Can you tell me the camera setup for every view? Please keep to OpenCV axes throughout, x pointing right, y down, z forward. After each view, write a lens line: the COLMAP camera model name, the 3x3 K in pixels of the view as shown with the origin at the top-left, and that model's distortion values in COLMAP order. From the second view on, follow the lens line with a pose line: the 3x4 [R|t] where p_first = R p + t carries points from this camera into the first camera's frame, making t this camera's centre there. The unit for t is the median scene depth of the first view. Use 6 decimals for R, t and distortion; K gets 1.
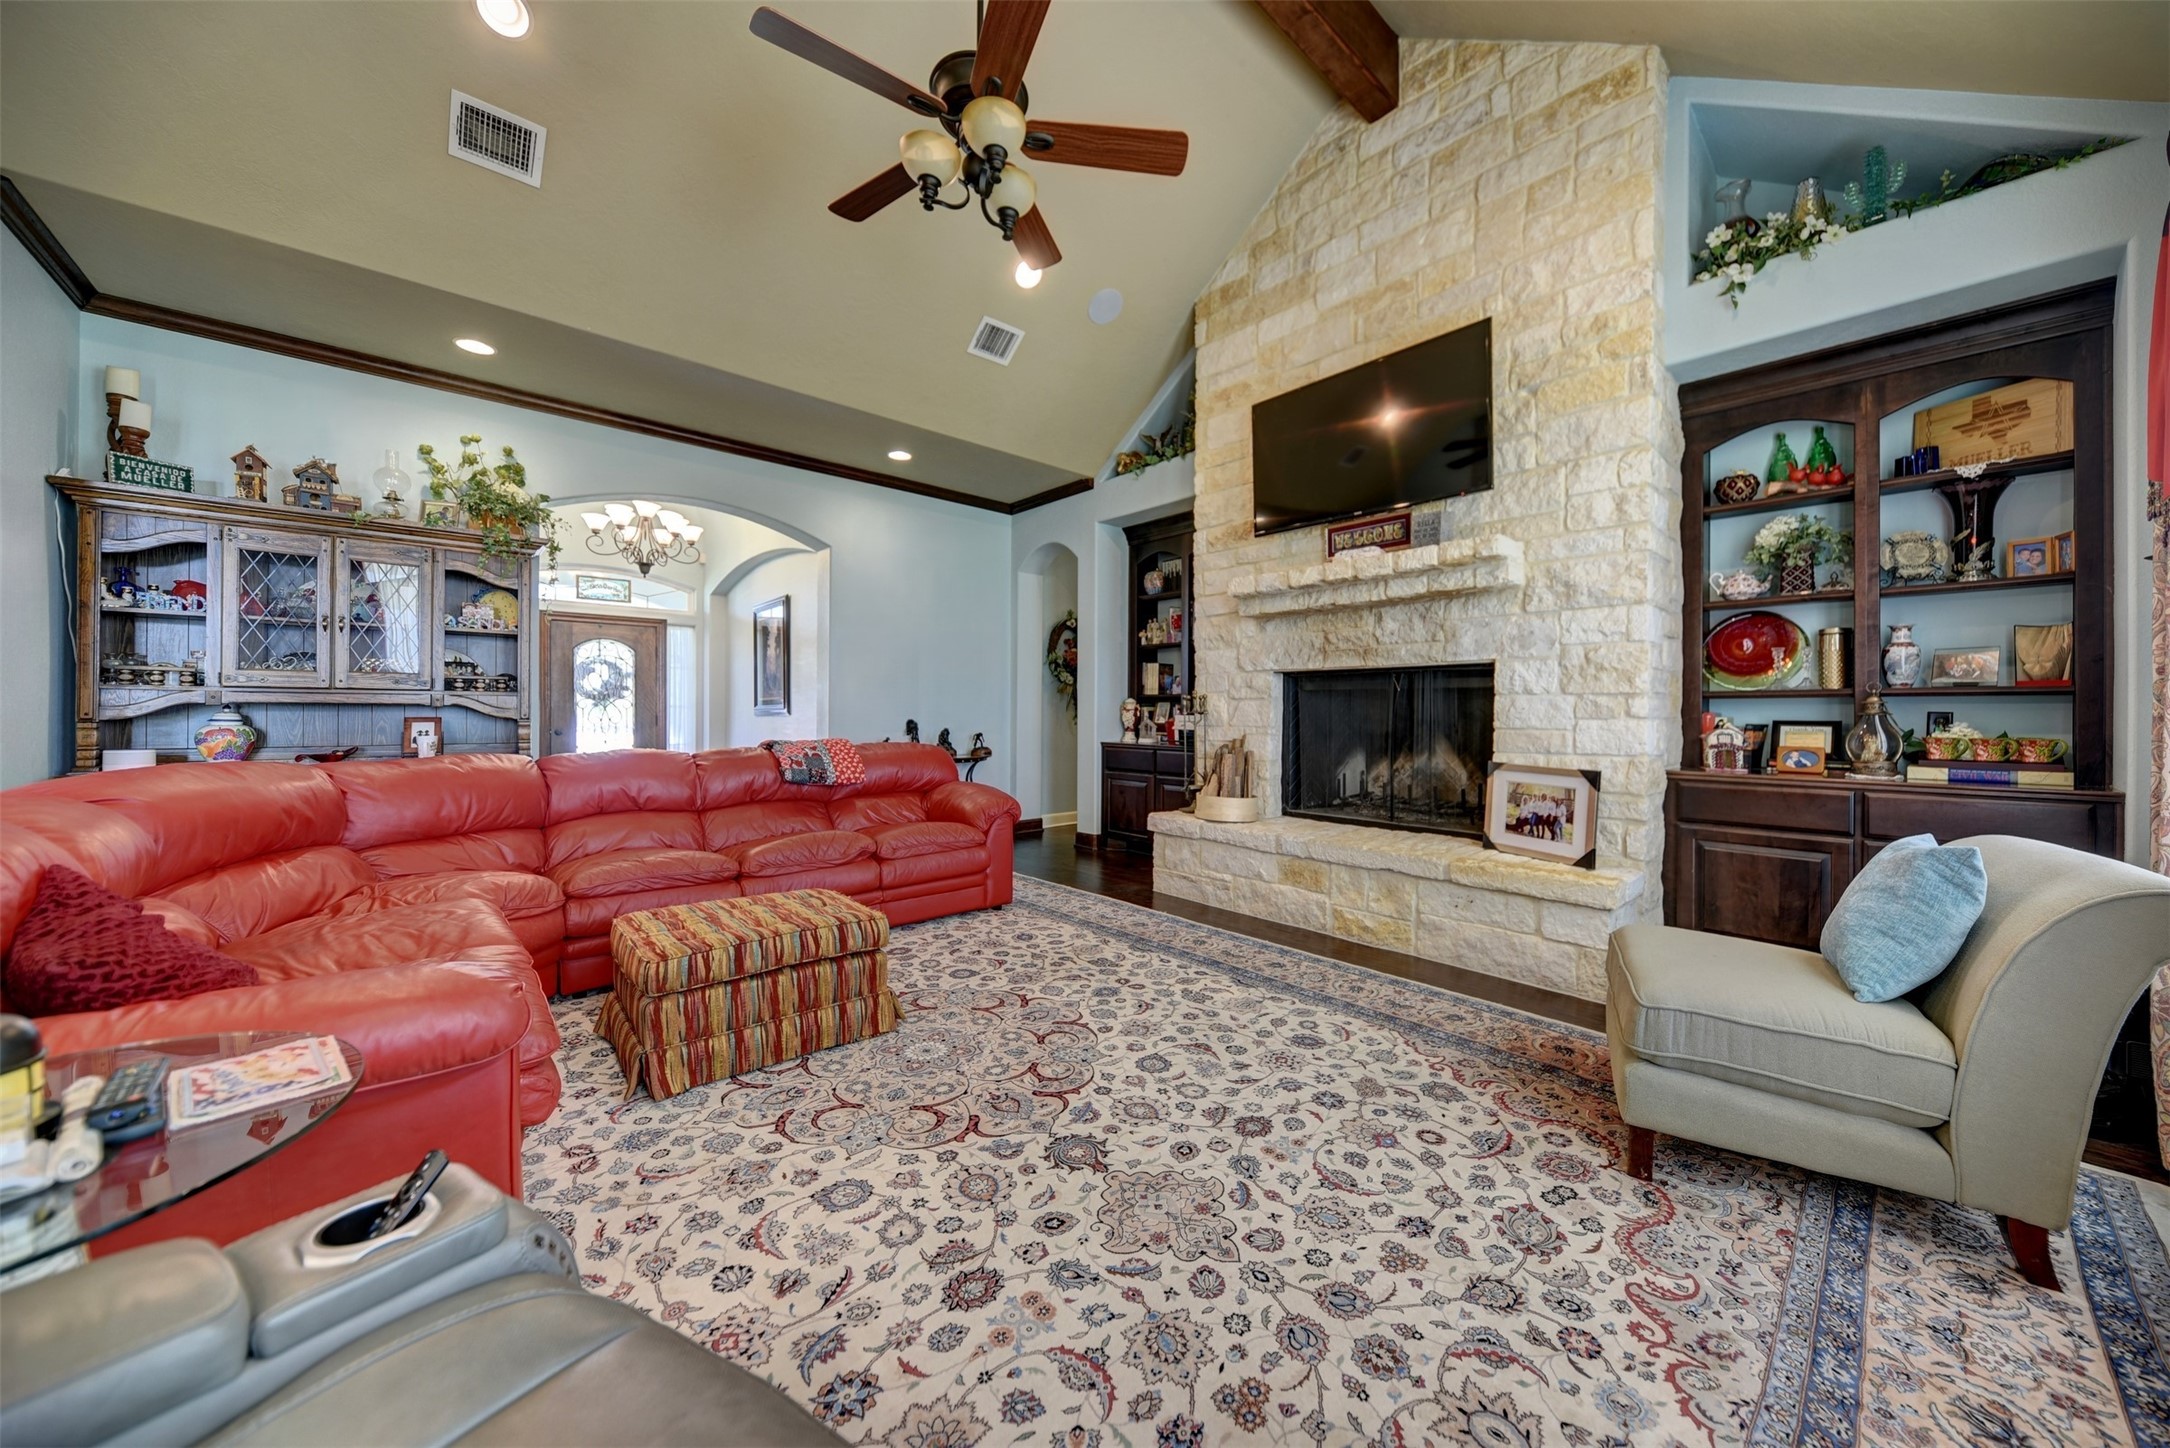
lens RADIAL K [[753.3, 0, 1096.5], [0, 753.3, 713.5], [0, 0, 1]] dist [-0.002488, -0.000882]
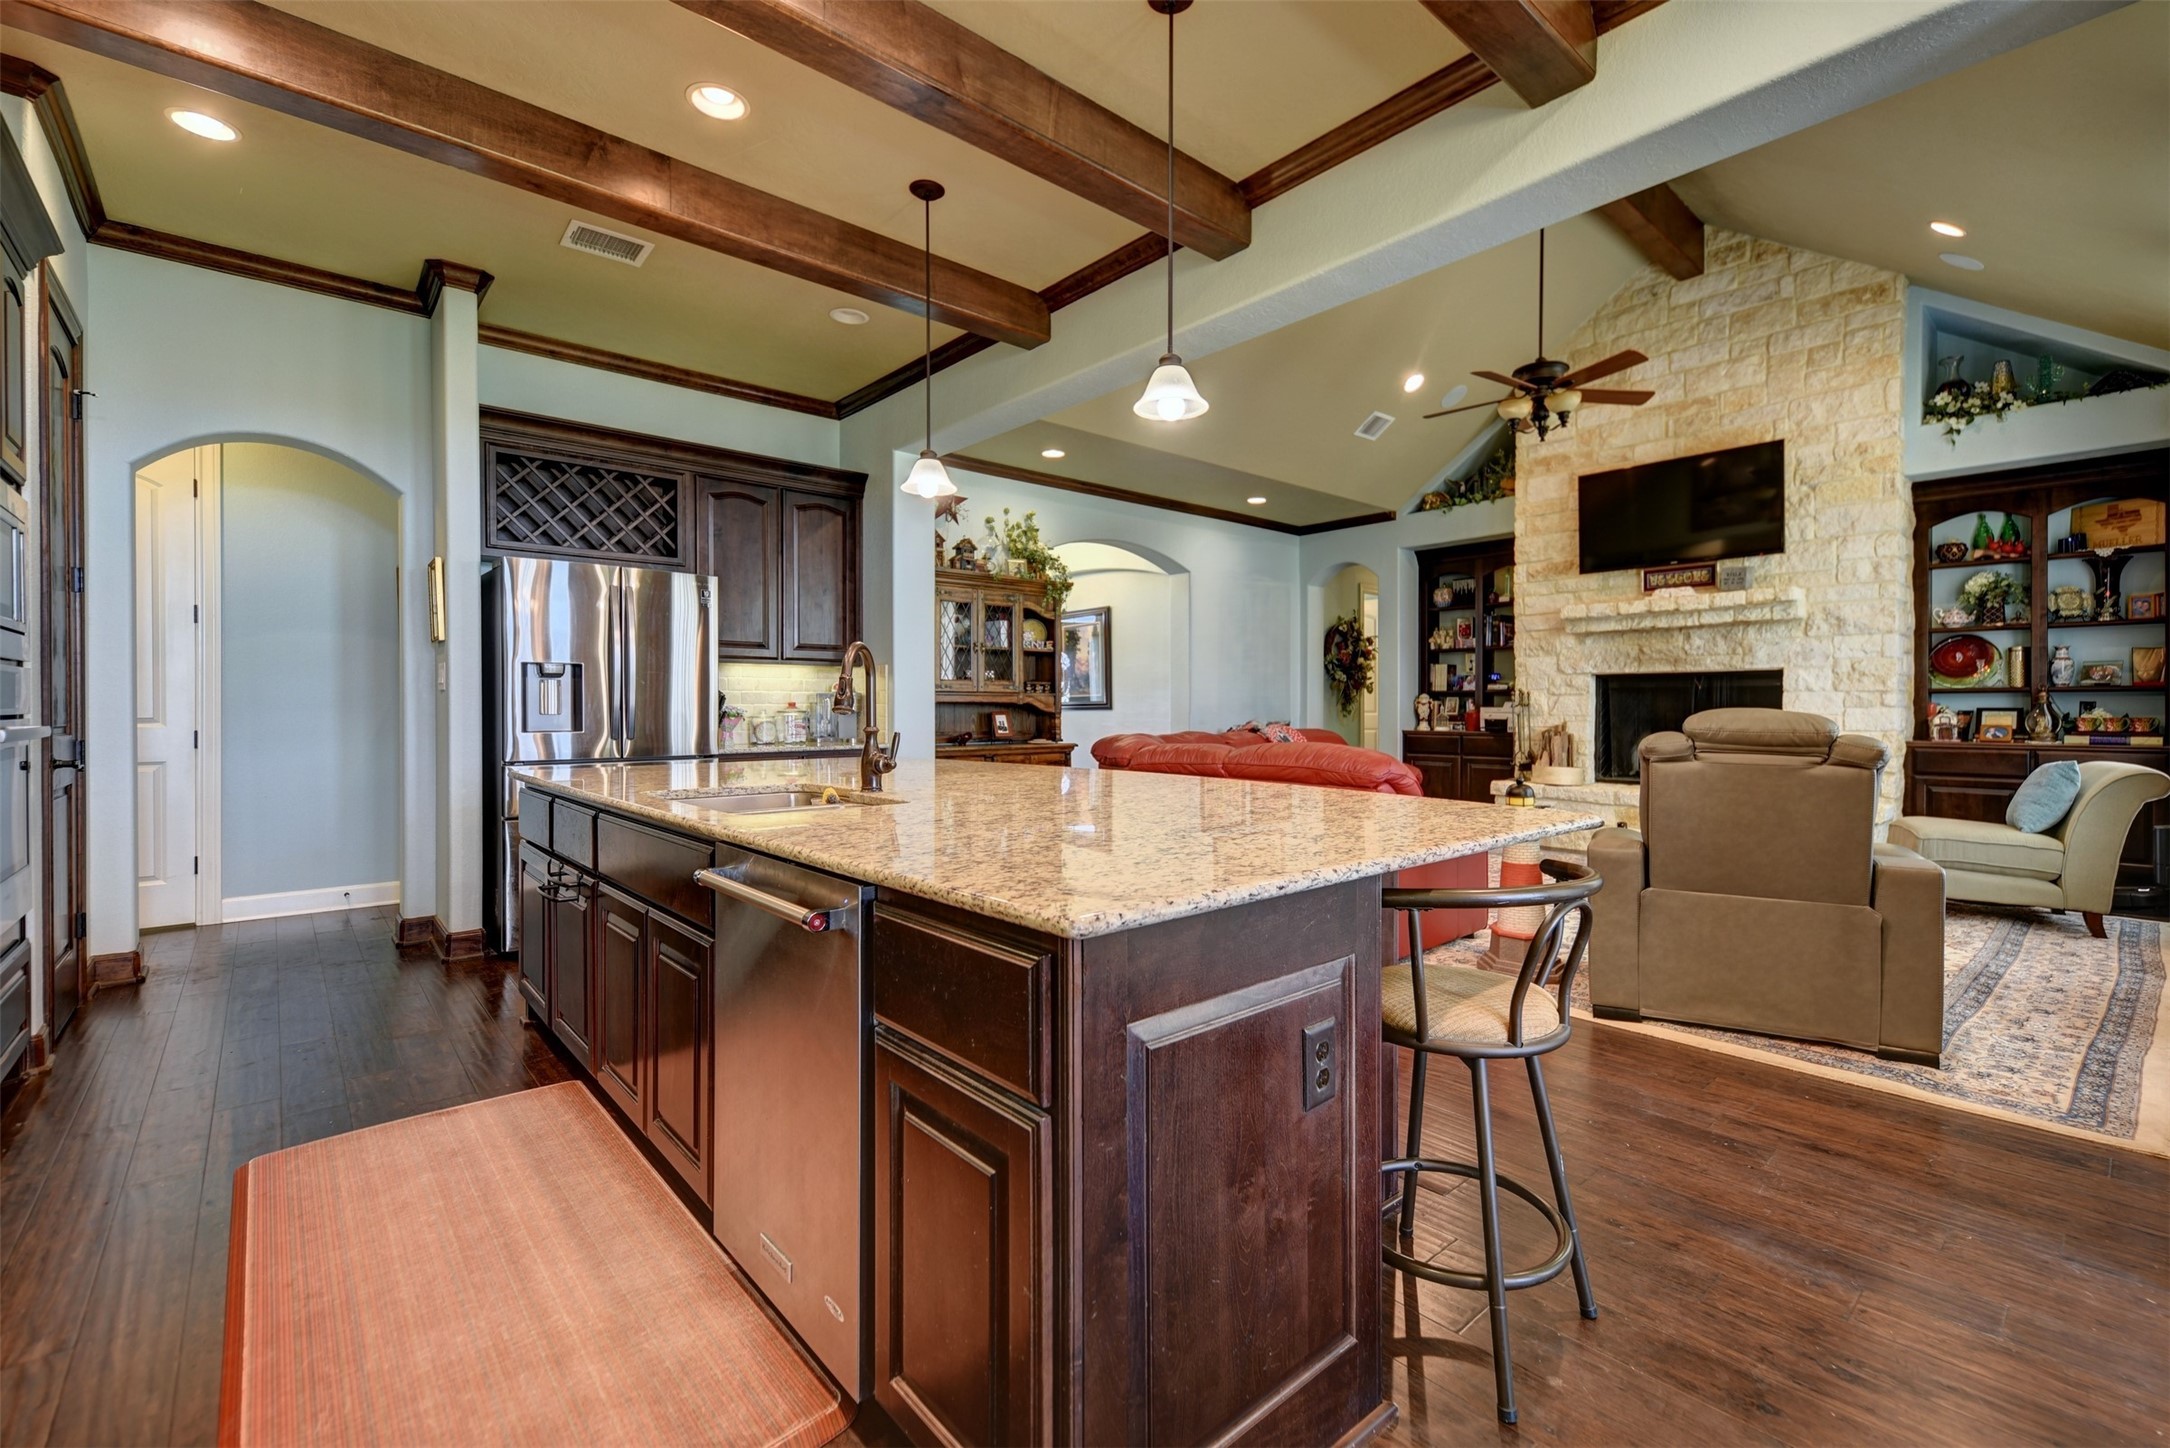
lens RADIAL K [[932.6, 0, 1078.7], [0, 932.6, 715.1], [0, 0, 1]] dist [-0.002642, 0.000377]
pose [[0.999687, -0.006096, -0.024255, -0.829675], [0.006271, 0.999955, 0.007127, -0.000636], [0.024210, -0.007277, 0.999680, -0.882016]]
